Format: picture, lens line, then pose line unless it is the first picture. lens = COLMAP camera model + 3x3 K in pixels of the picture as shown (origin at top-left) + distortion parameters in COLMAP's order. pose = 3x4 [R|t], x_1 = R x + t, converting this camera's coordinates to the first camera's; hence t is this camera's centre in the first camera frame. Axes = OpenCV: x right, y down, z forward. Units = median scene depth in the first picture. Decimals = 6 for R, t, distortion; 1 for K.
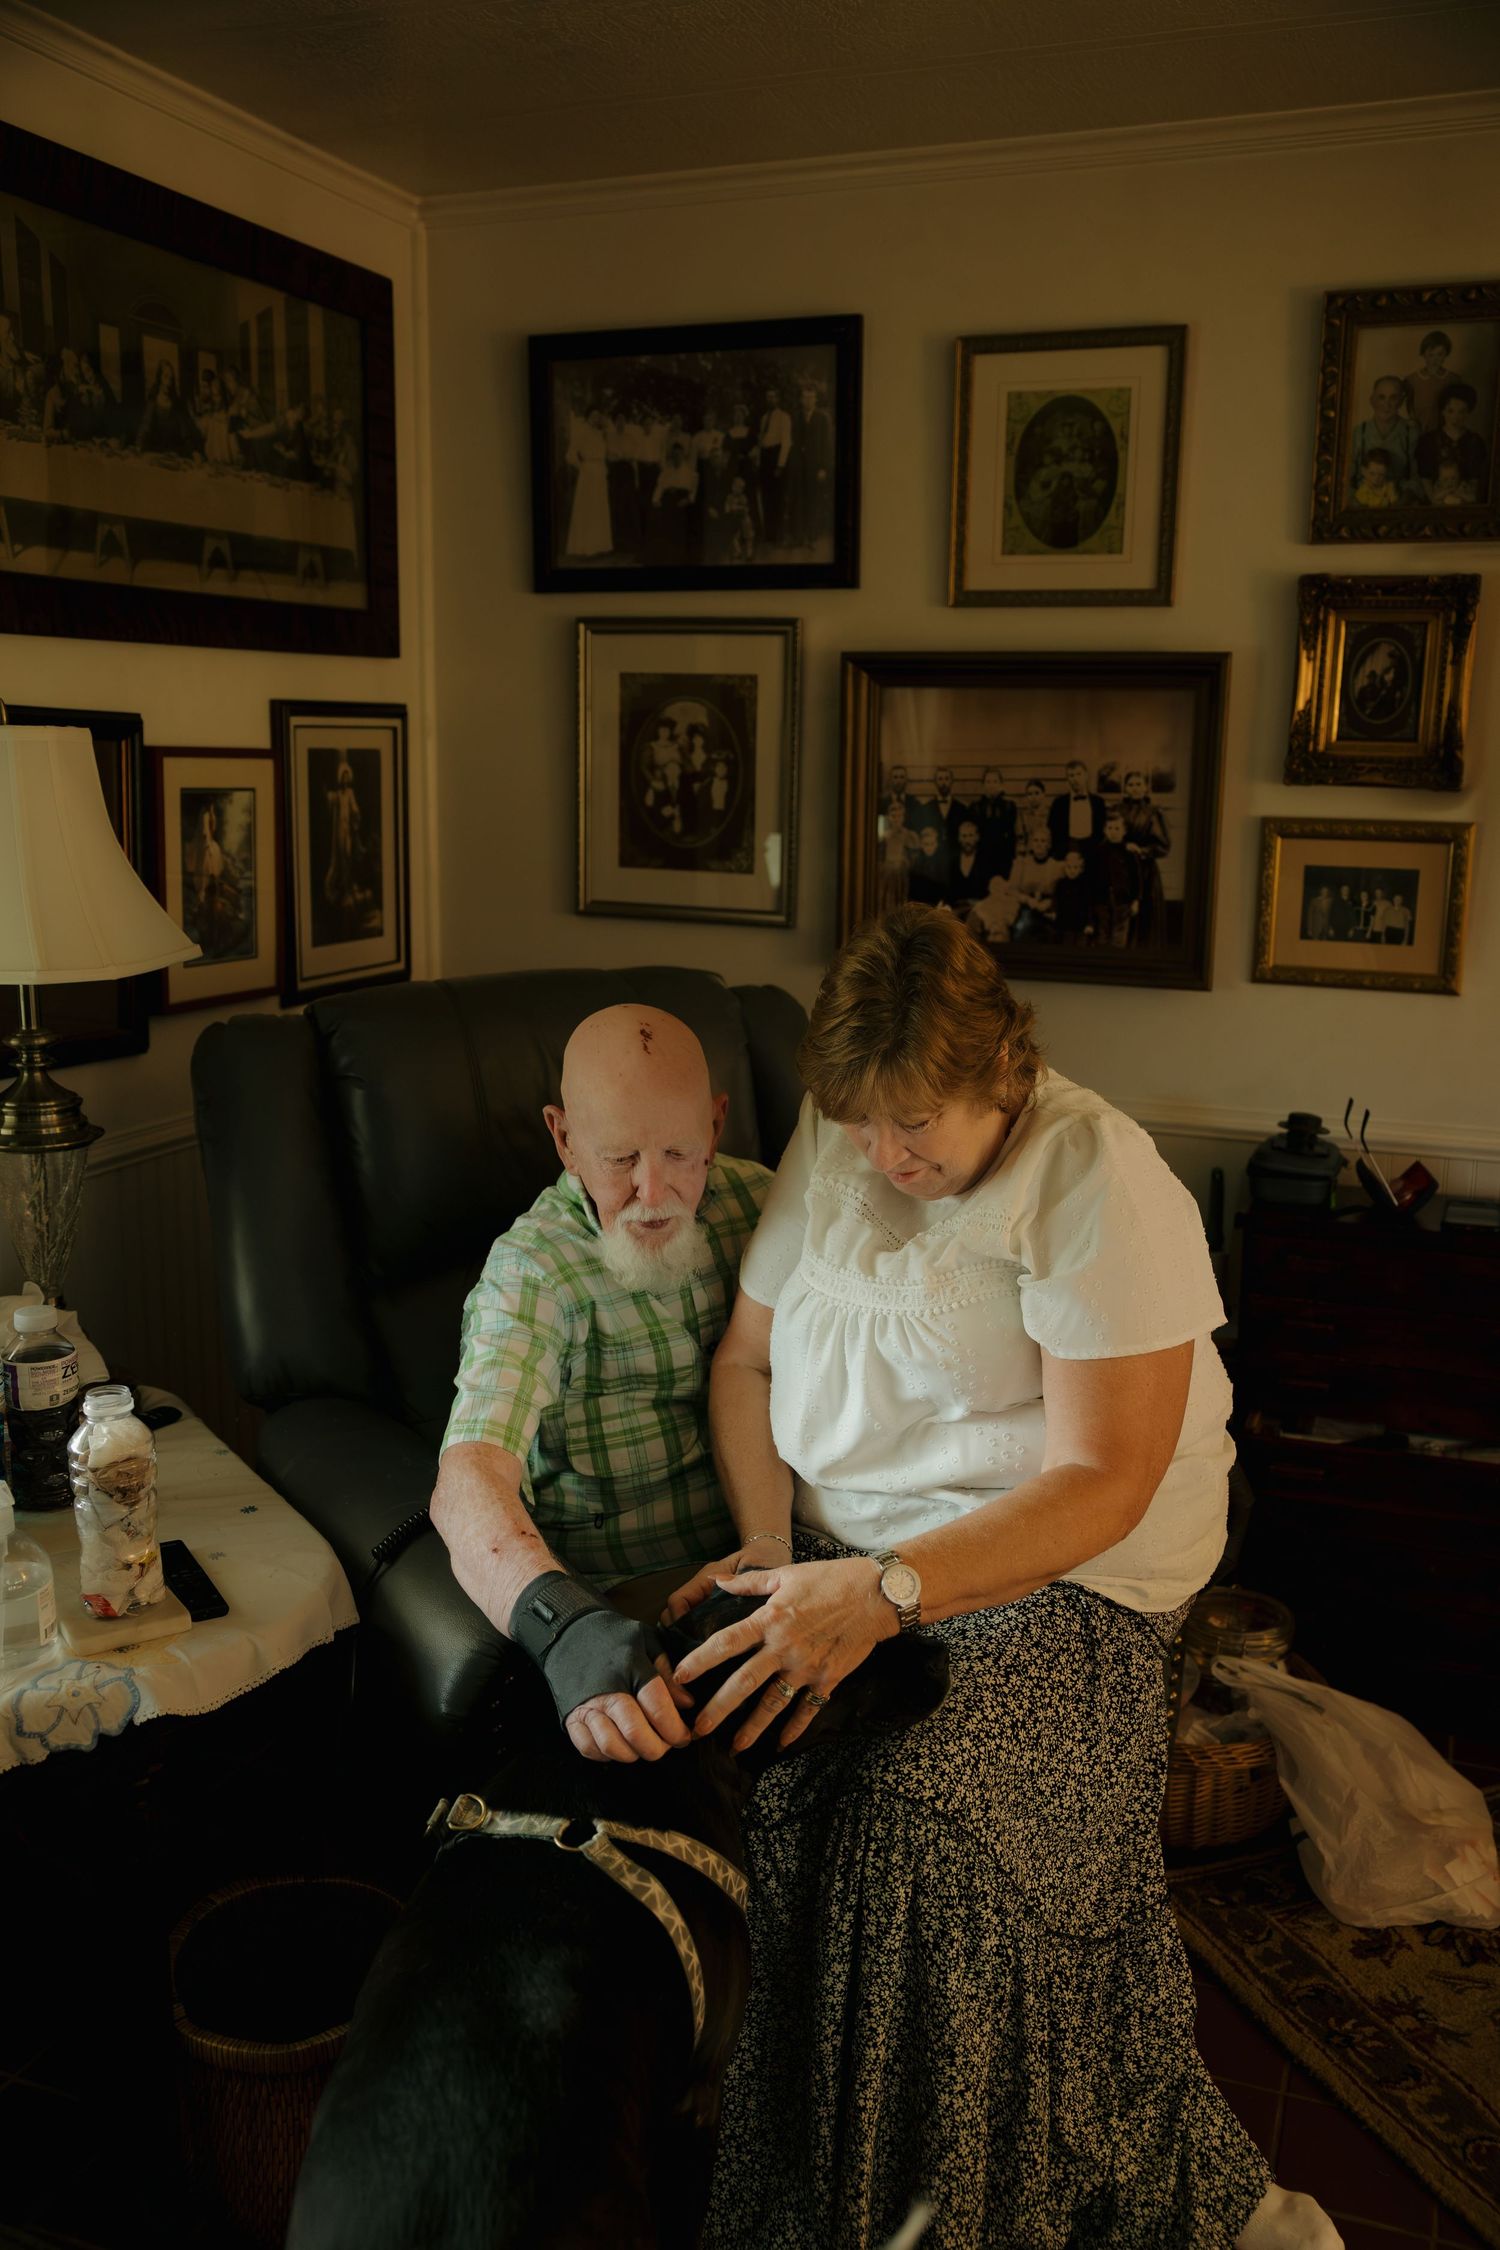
lens RADIAL K [[2009.7, 0, 705.3], [0, 2009.7, 1178.1], [0, 0, 1]] dist [-0.027587, 0.038251]
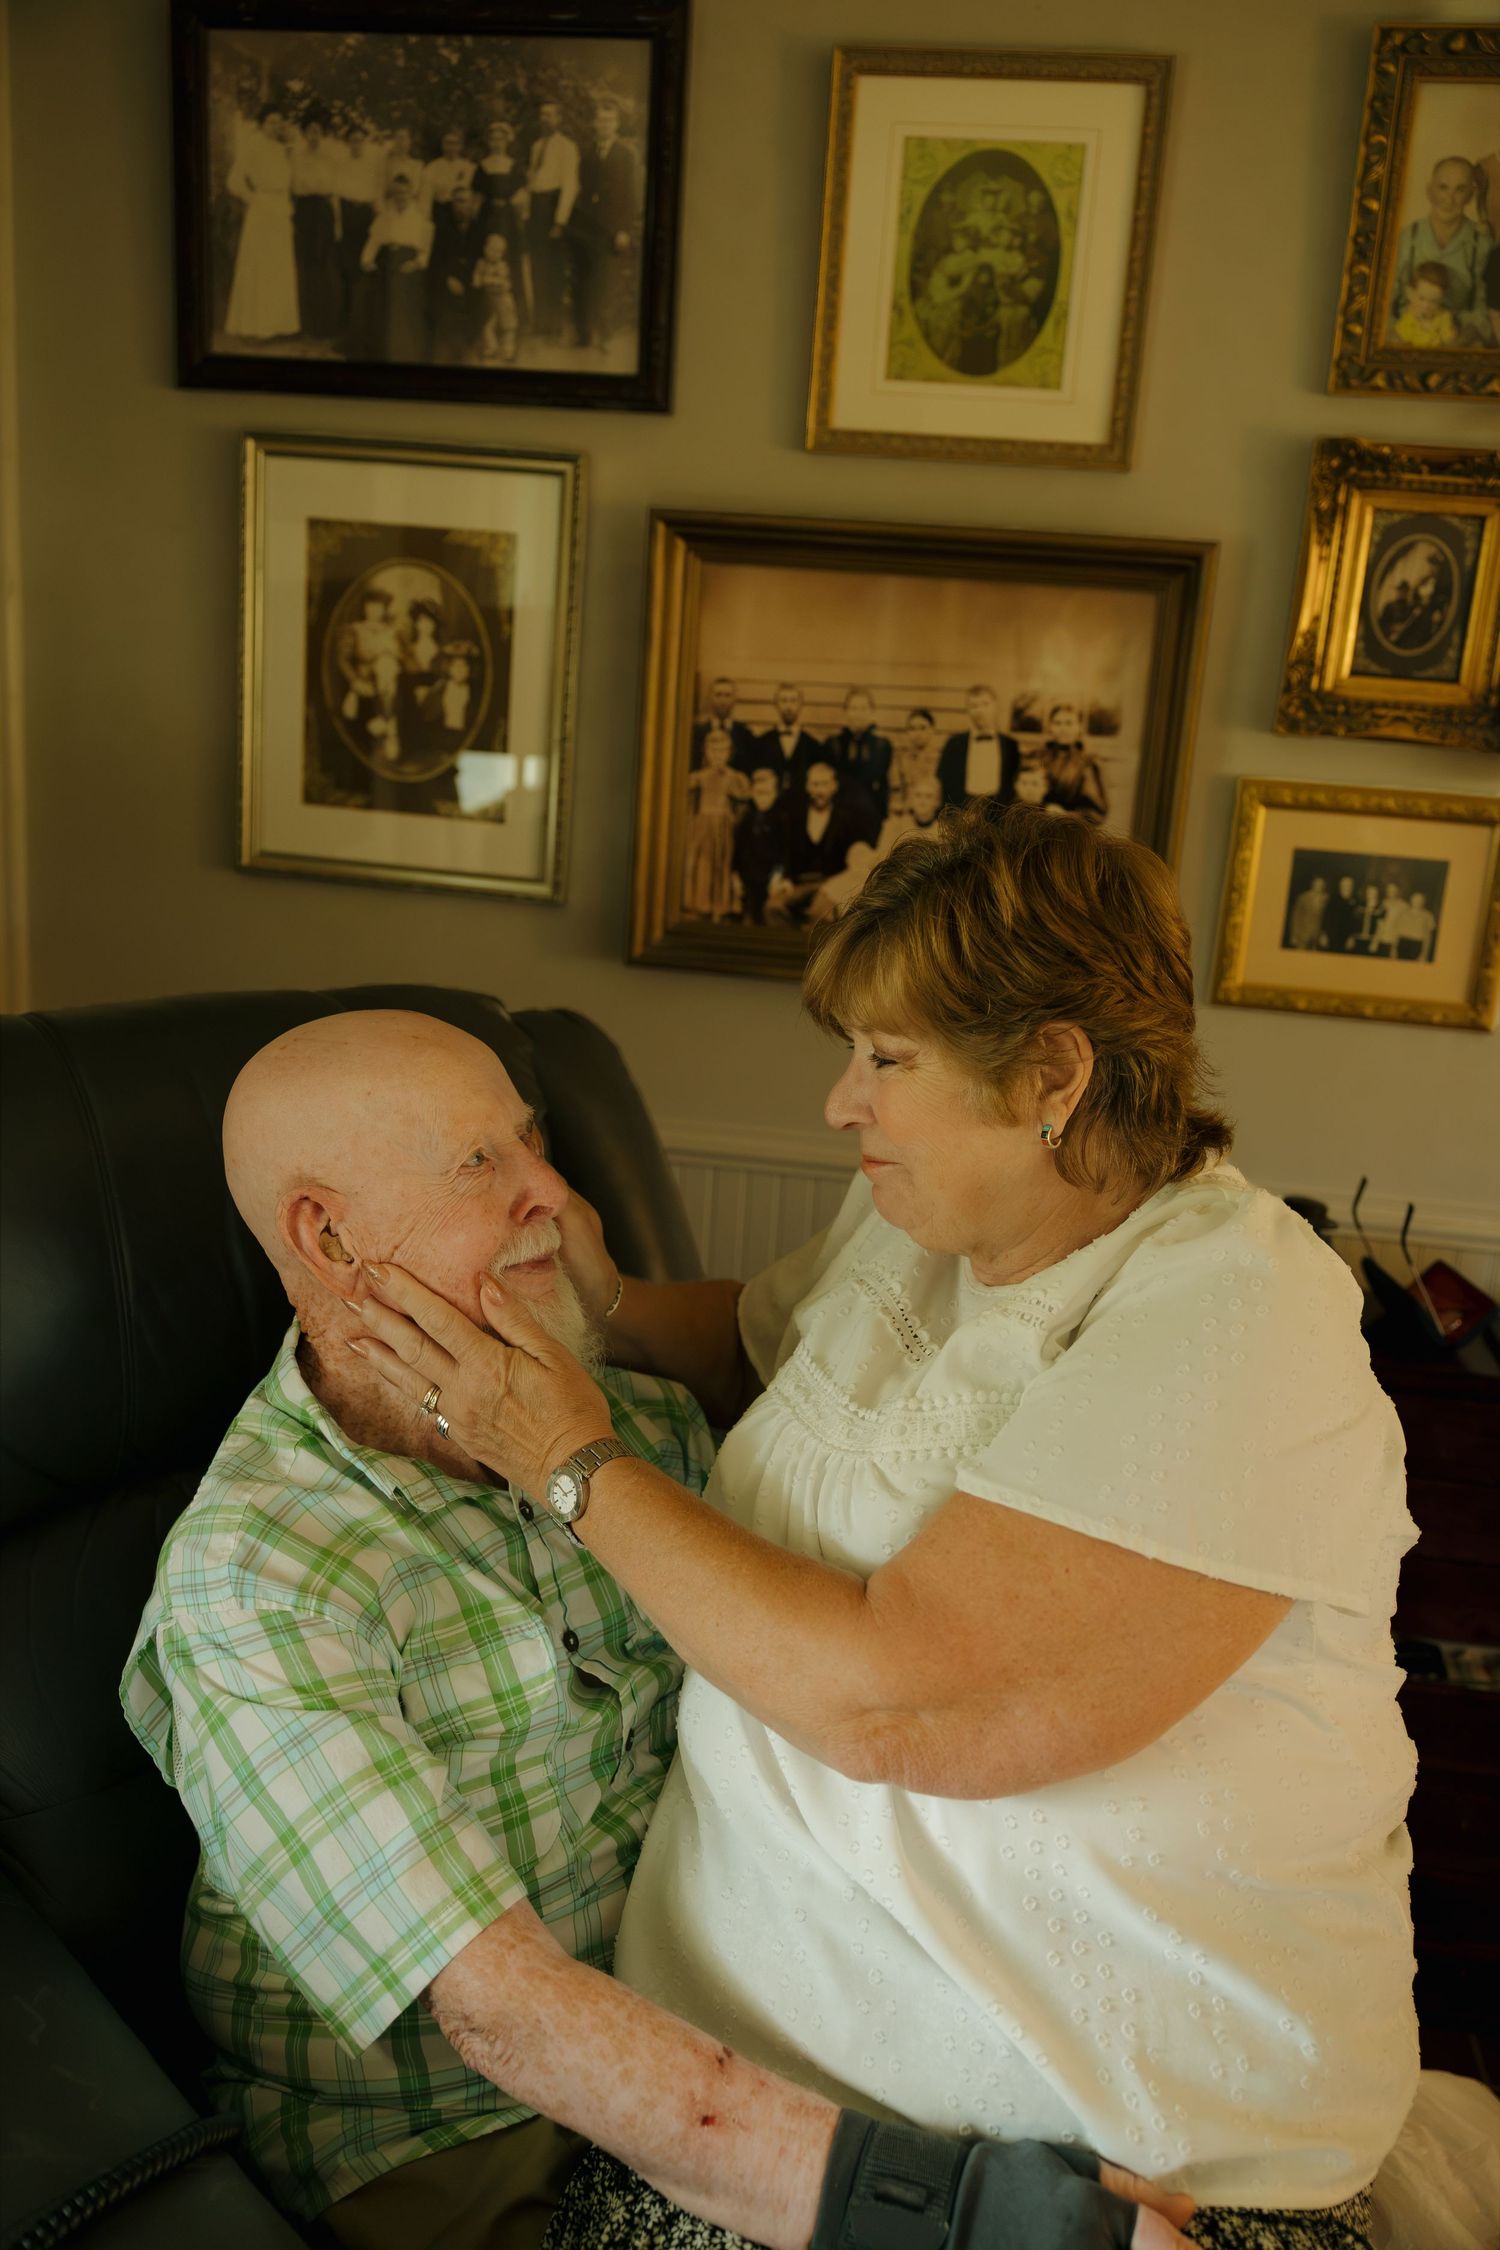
lens RADIAL K [[2009.7, 0, 740.5], [0, 2009.7, 1156.8], [0, 0, 1]] dist [-0.027587, 0.038251]
pose [[0.976522, 0.000482, 0.215419, -0.049517], [-0.008737, 0.999263, 0.037371, -0.068552], [-0.215242, -0.038376, 0.975806, 0.327095]]
